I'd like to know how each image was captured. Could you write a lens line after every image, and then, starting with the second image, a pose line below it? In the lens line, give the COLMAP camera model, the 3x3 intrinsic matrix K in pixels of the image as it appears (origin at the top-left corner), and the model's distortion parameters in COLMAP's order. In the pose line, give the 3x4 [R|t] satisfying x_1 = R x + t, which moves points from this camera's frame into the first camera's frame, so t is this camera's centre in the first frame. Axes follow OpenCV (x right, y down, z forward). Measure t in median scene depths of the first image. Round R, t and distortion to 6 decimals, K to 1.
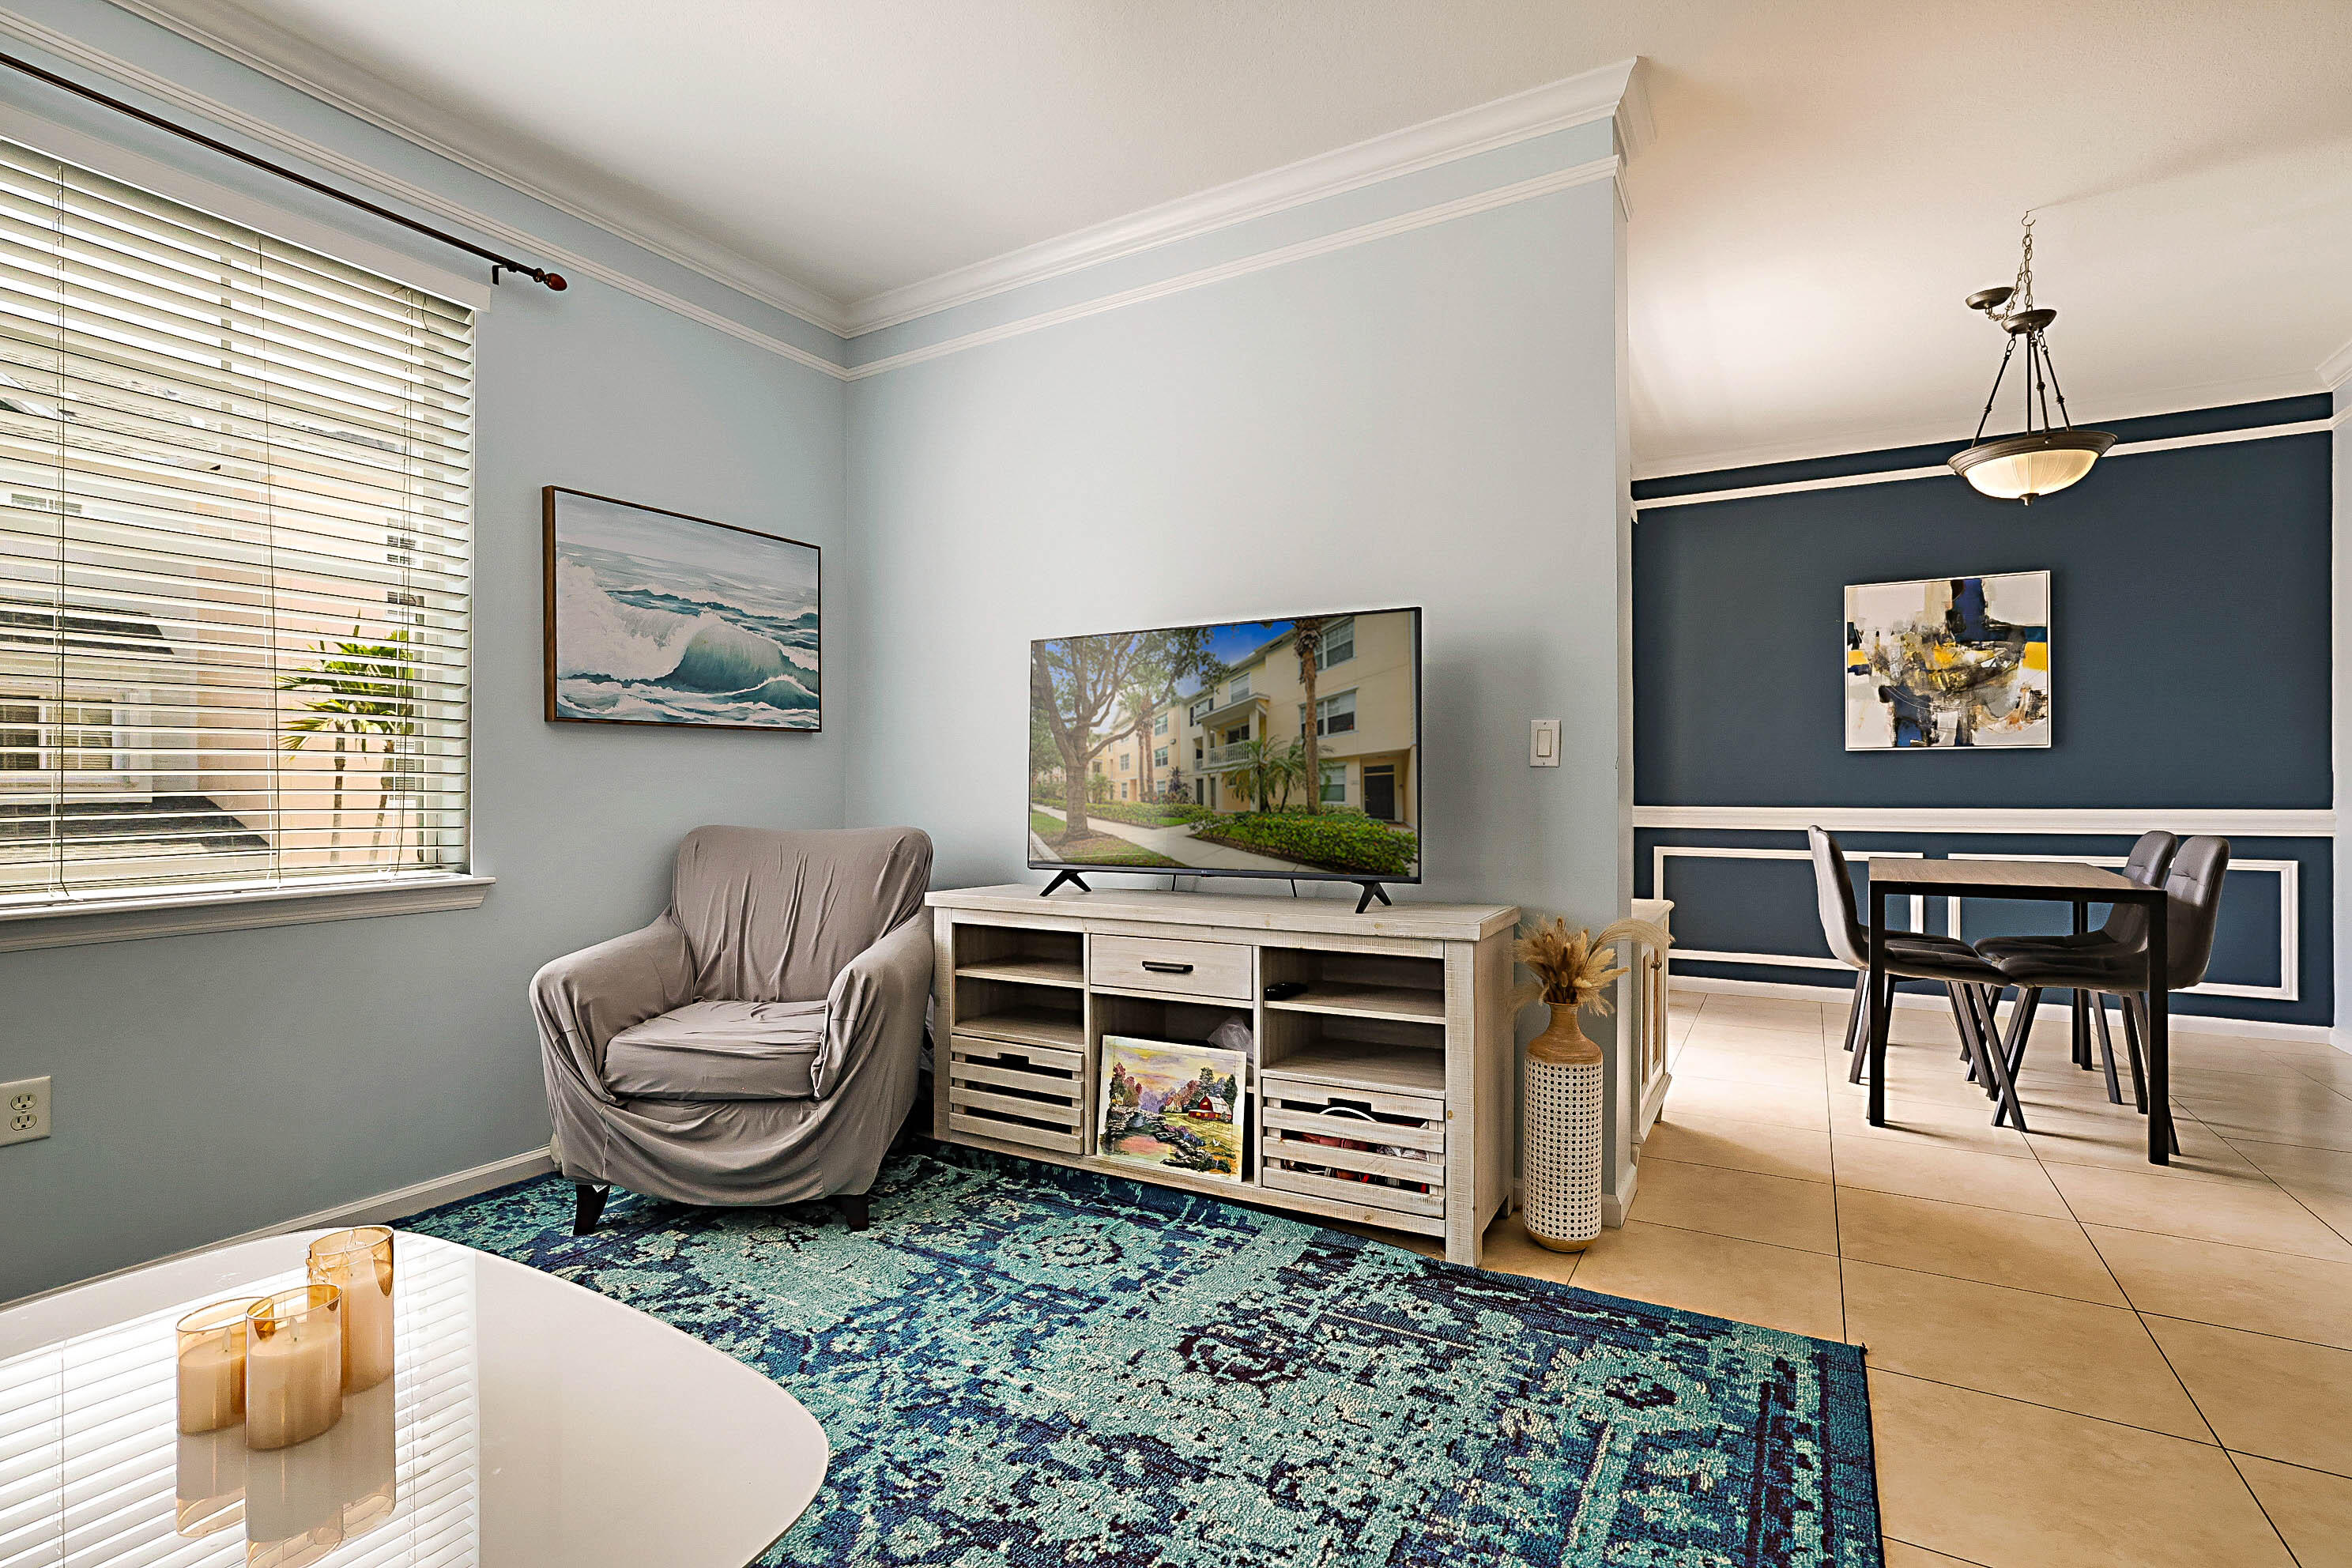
lens RADIAL K [[1093.6, 0, 1176.0], [0, 1093.6, 784.0], [0, 0, 1]] dist [-0.038778, 0.020081]
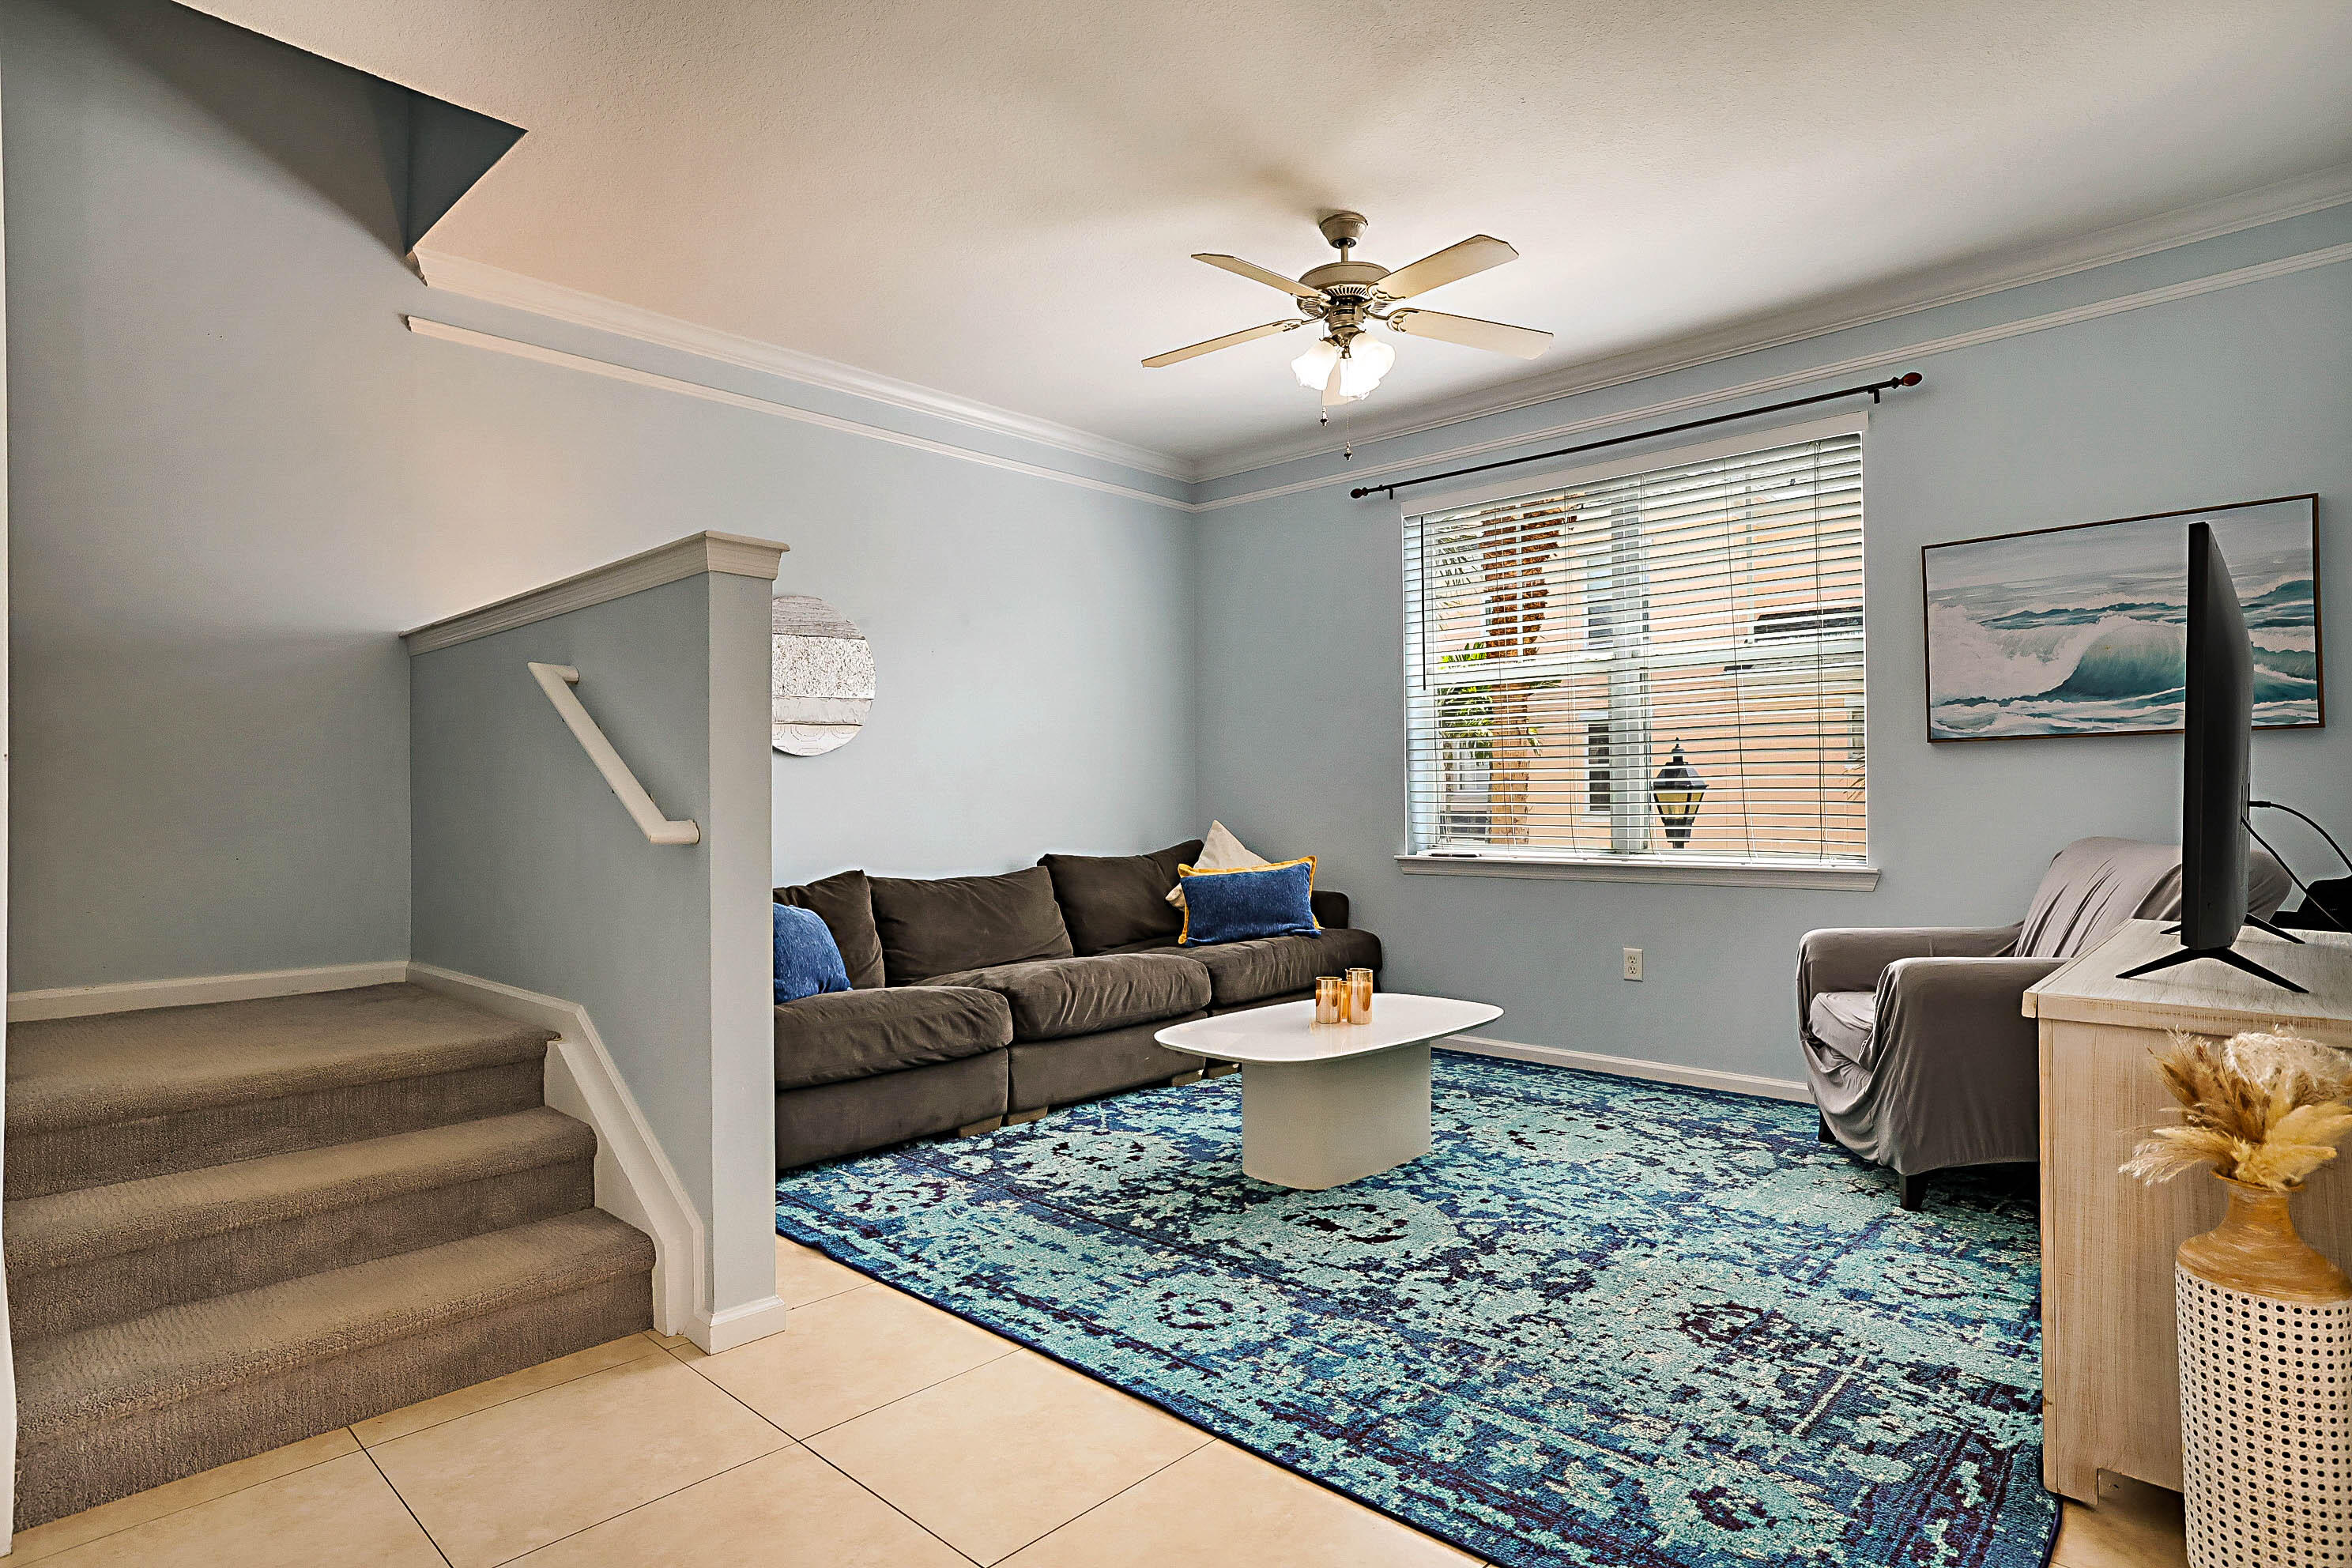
lens RADIAL K [[1255.3, 0, 1176.0], [0, 1255.3, 784.0], [0, 0, 1]] dist [-0.035249, 0.029652]
pose [[-0.234907, -0.011286, -0.971952, 1.157570], [0.008164, 0.999874, -0.013584, -0.001127], [0.971984, -0.011126, -0.234785, 0.626141]]
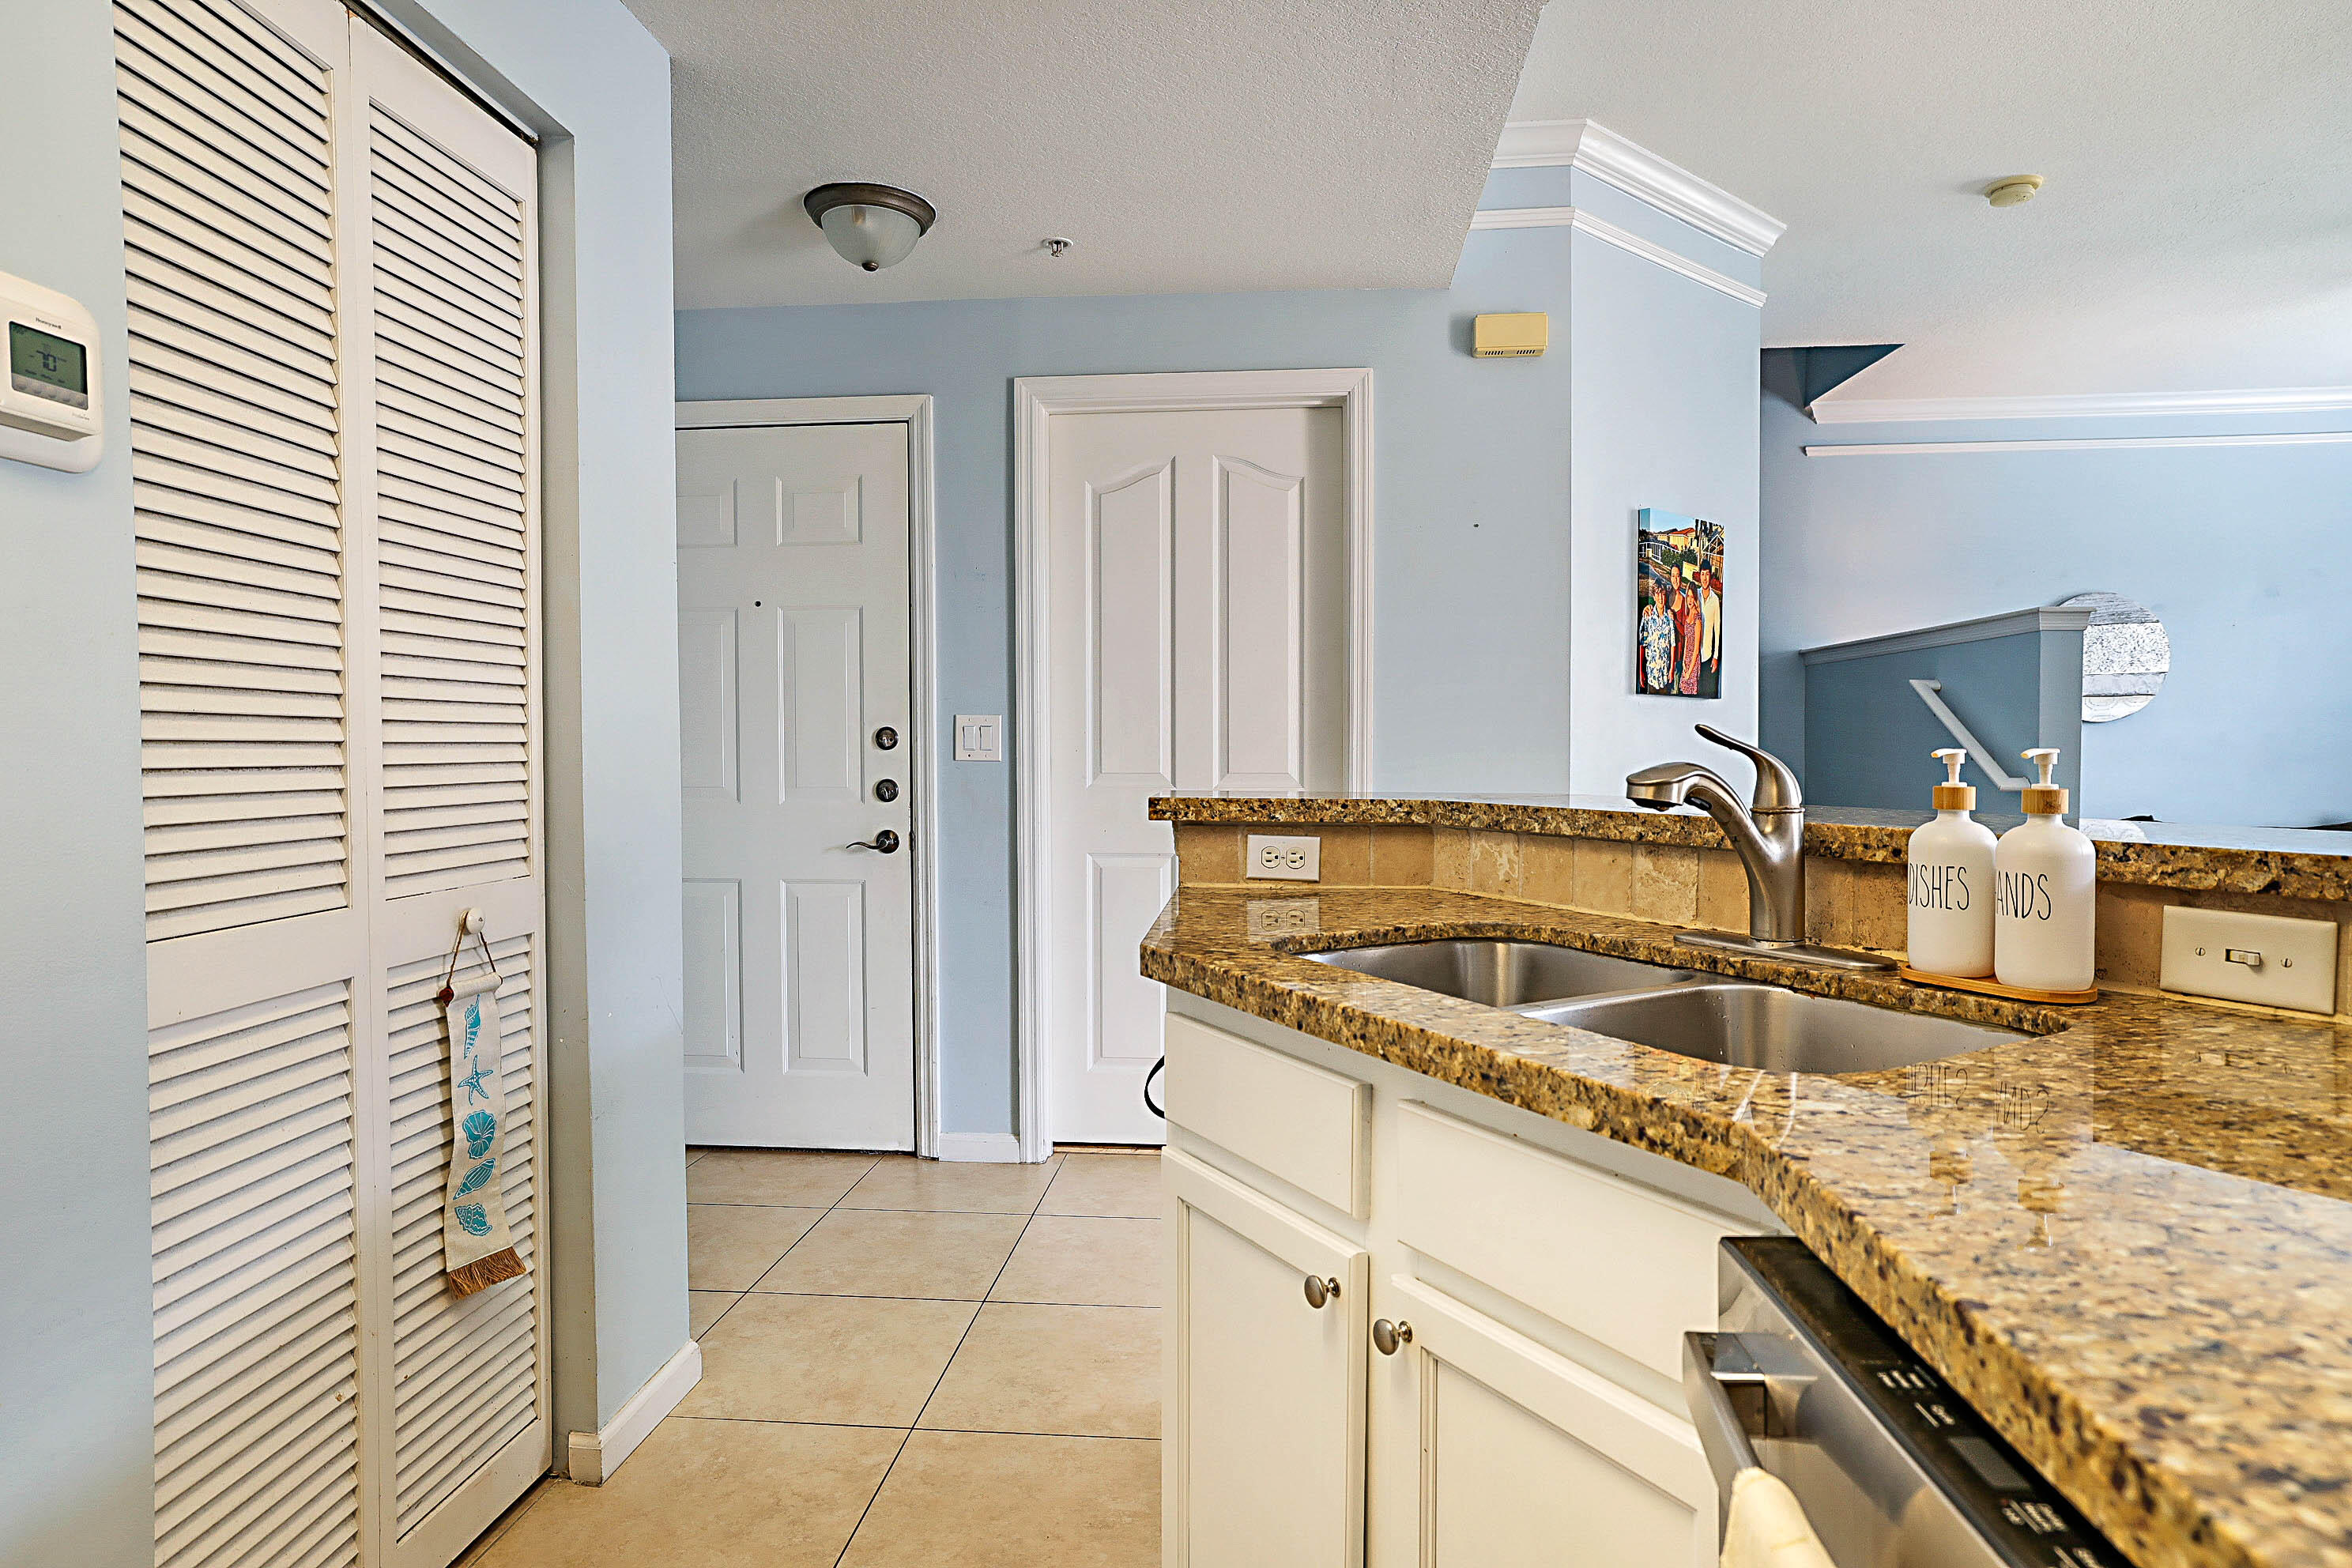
lens RADIAL K [[1339.9, 0, 1180.1], [0, 1339.9, 780.3], [0, 0, 1]] dist [-0.000517, 0.000778]
pose [[-0.899848, 0.015498, -0.435929, 2.136358], [0.006203, 0.999722, 0.022738, -0.033320], [0.436160, 0.017757, -0.899694, 1.169320]]
